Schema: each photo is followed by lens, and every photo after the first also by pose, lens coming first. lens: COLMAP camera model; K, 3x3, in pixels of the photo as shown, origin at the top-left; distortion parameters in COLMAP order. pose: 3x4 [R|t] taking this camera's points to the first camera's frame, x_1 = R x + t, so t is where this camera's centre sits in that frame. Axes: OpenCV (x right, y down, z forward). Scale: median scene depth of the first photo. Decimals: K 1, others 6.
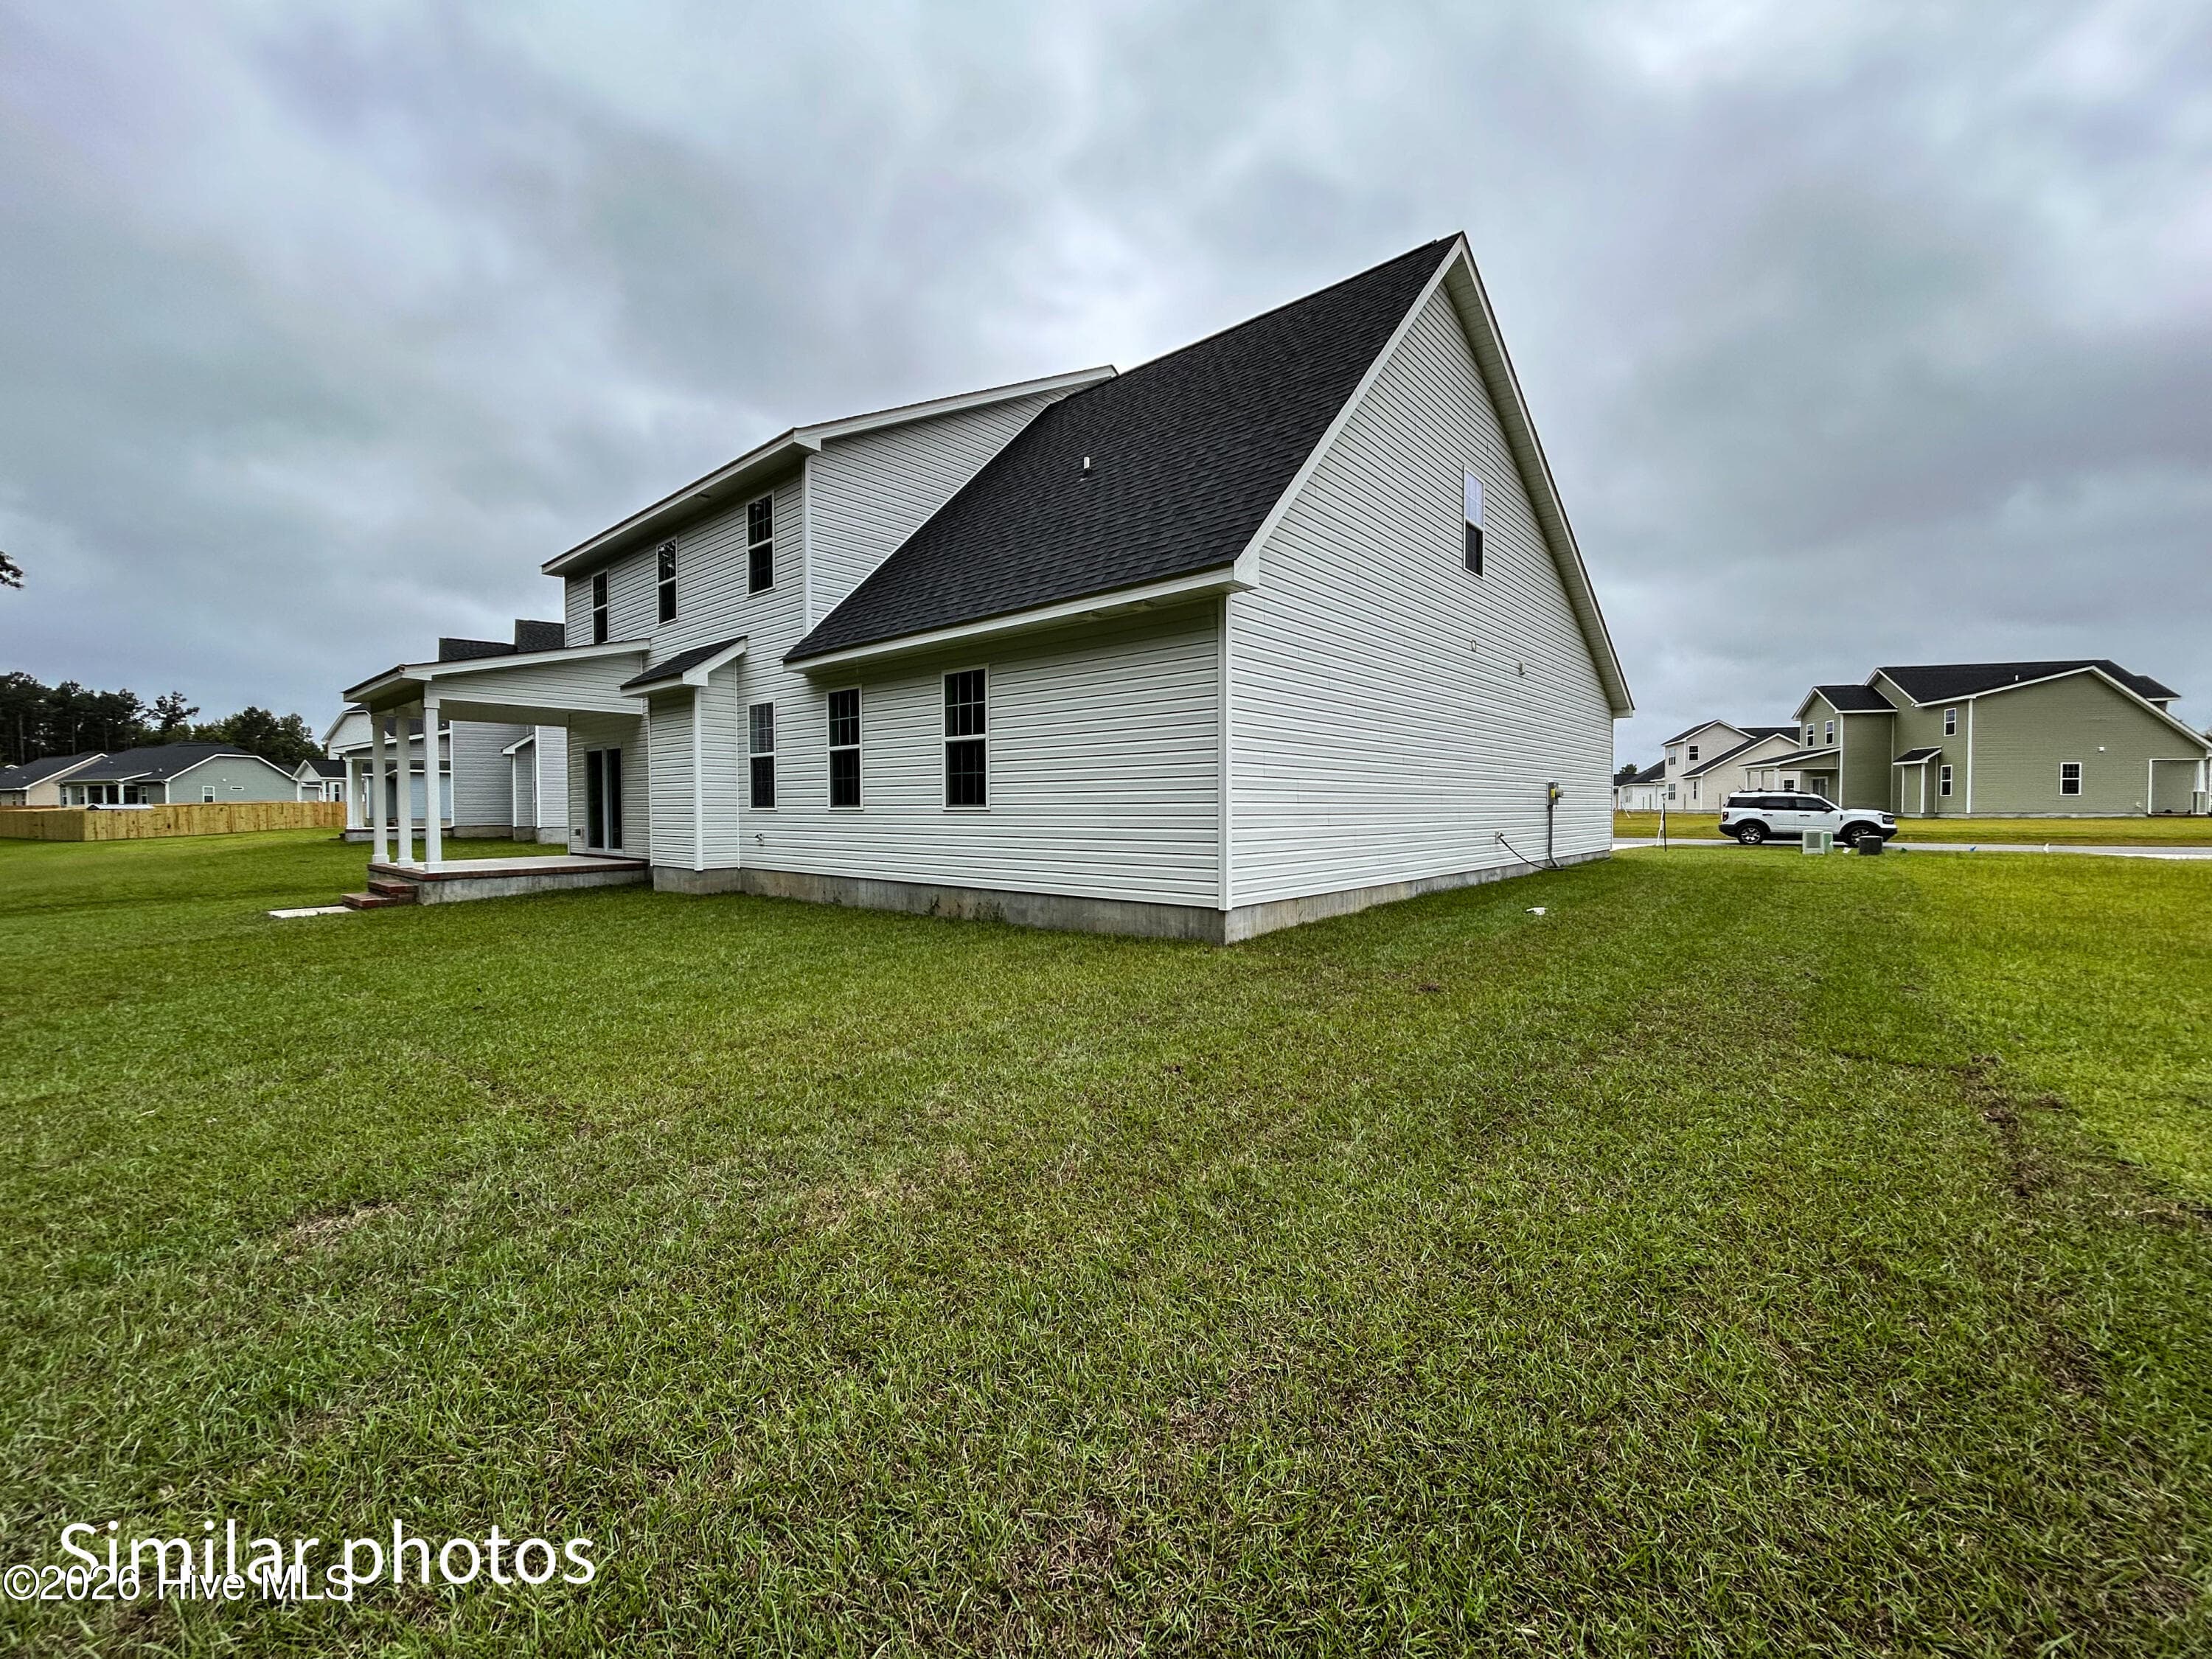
lens RADIAL K [[899.7, 0, 1113.5], [0, 899.7, 826.1], [0, 0, 1]] dist [-0.000185, 0.000233]
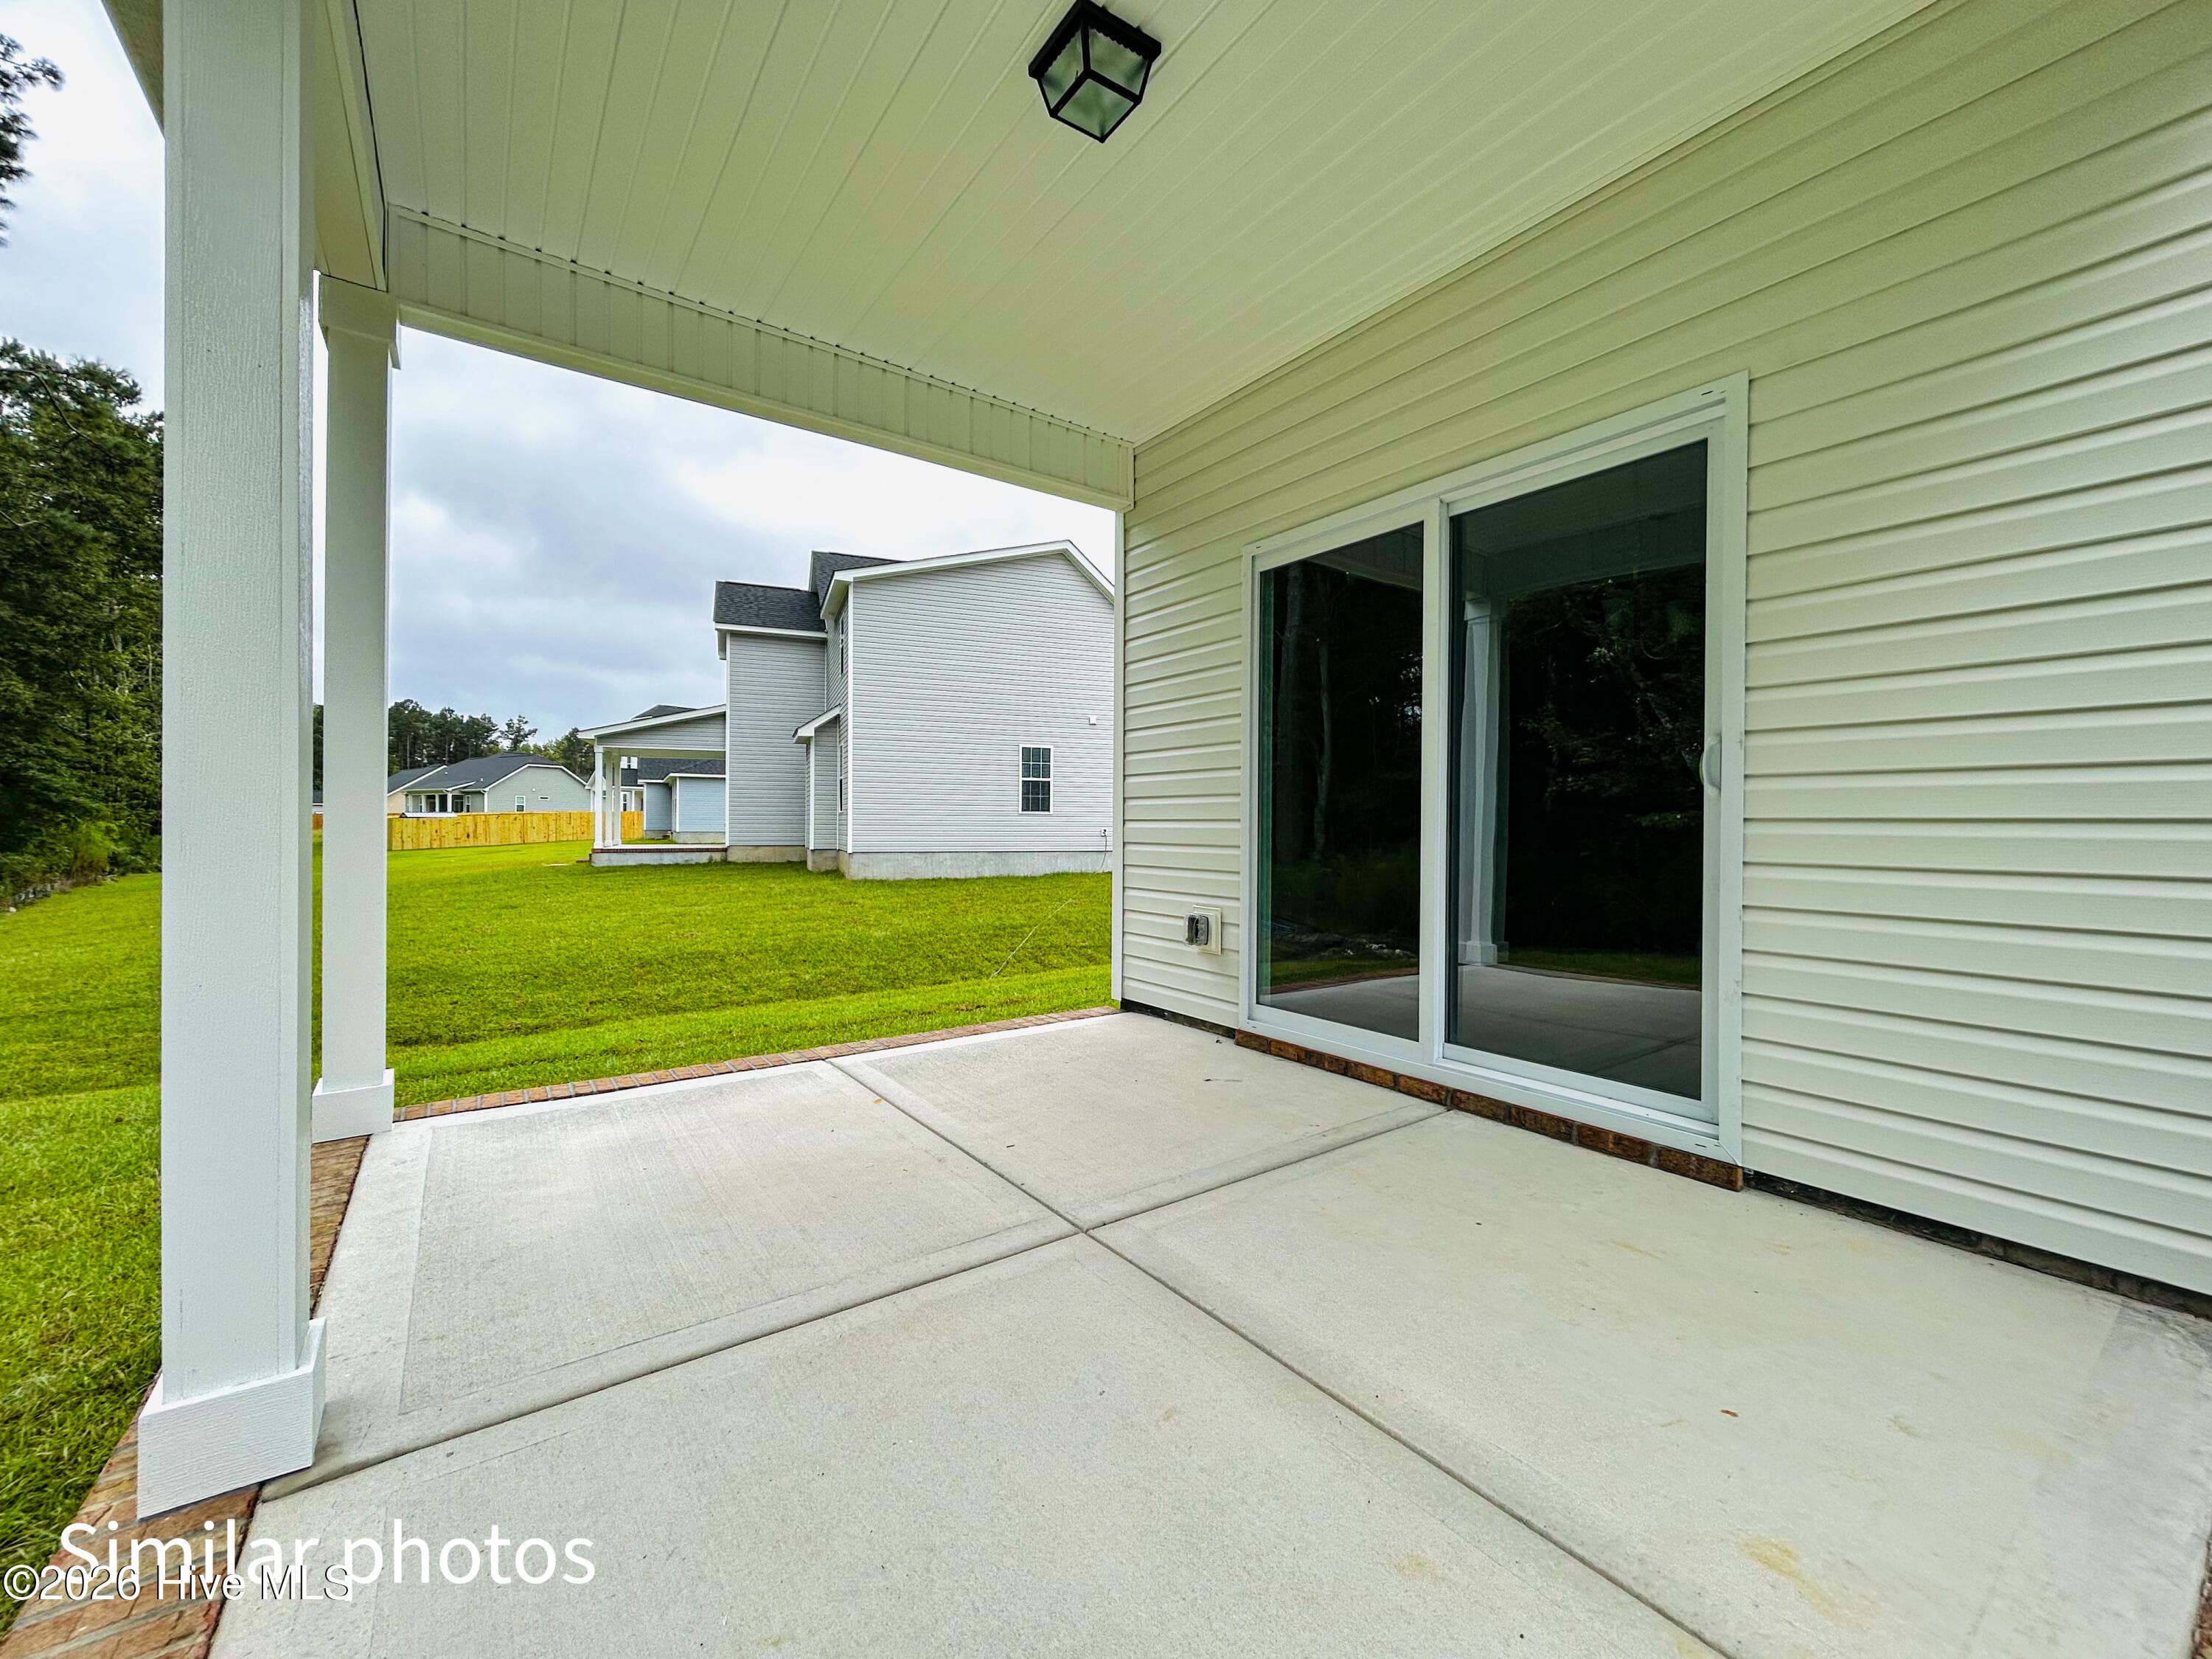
lens RADIAL K [[899.7, 0, 1101.5], [0, 899.7, 828.4], [0, 0, 1]] dist [-0.000185, 0.000233]
pose [[0.970803, 0.012905, -0.239530, -0.129447], [-0.017005, 0.999742, -0.015057, -0.003449], [0.239273, 0.018691, 0.970772, 0.177445]]
